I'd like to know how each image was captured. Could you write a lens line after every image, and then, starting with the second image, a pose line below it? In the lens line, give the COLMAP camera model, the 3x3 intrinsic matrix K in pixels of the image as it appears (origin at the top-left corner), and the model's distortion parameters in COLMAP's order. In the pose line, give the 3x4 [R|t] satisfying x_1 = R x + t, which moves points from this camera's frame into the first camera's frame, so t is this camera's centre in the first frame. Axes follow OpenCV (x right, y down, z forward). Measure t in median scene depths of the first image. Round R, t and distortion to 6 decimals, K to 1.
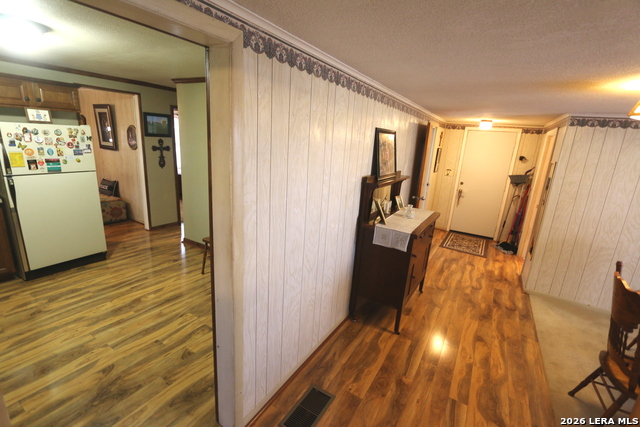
lens RADIAL K [[292.8, 0, 318.5], [0, 292.8, 216.0], [0, 0, 1]] dist [-0.018422, 0.001051]
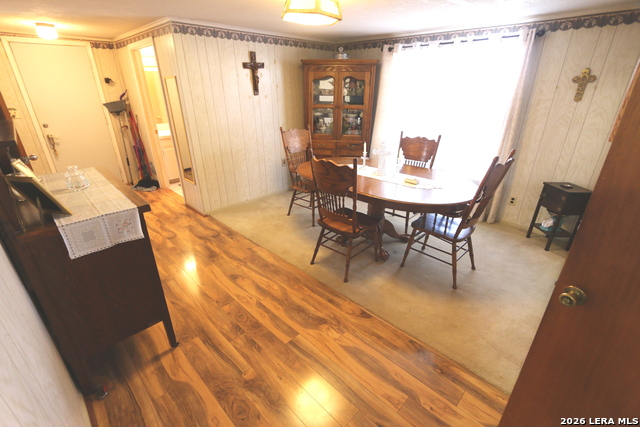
lens RADIAL K [[292.8, 0, 318.5], [0, 292.8, 216.0], [0, 0, 1]] dist [-0.018422, 0.001051]
pose [[0.238769, -0.458303, 0.856124, -0.093296], [0.262125, 0.879315, 0.397612, -0.051474], [-0.935029, 0.129474, 0.330086, 0.392363]]
